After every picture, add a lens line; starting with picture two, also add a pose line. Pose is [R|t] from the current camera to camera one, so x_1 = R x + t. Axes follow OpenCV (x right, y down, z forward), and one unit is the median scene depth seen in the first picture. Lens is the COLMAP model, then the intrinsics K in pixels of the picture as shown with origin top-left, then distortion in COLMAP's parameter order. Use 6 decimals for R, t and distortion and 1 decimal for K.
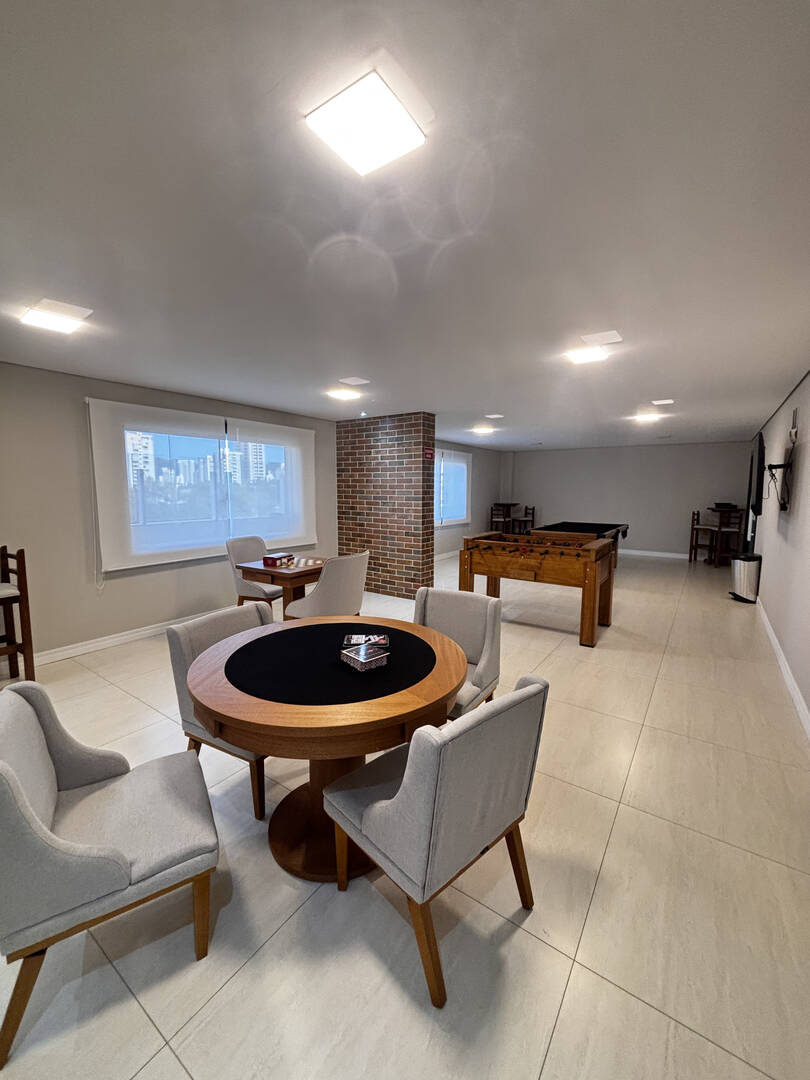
lens RADIAL K [[433.5, 0, 406.2], [0, 433.5, 536.9], [0, 0, 1]] dist [0.004625, -0.000239]
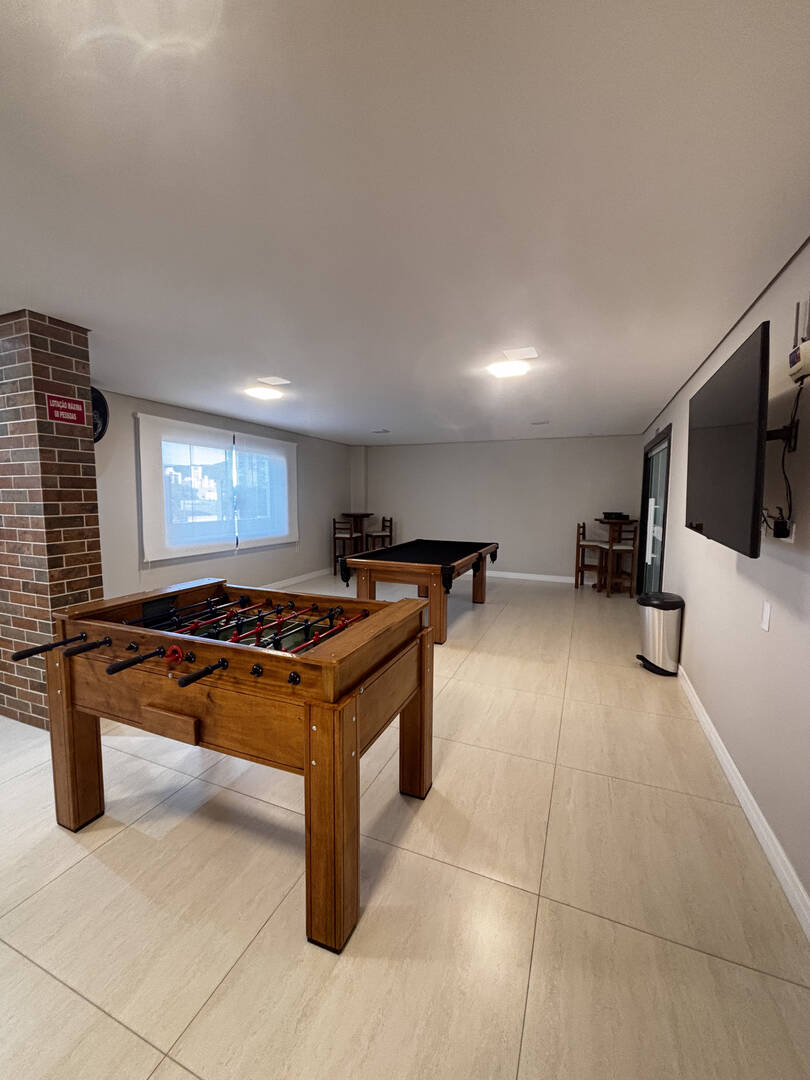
lens RADIAL K [[433.5, 0, 405.2], [0, 433.5, 537.4], [0, 0, 1]] dist [0.004625, -0.000239]
pose [[0.977381, -0.017611, 0.210754, 0.205450], [0.021252, 0.999661, -0.015023, -0.030004], [-0.210418, 0.019163, 0.977424, 0.325262]]
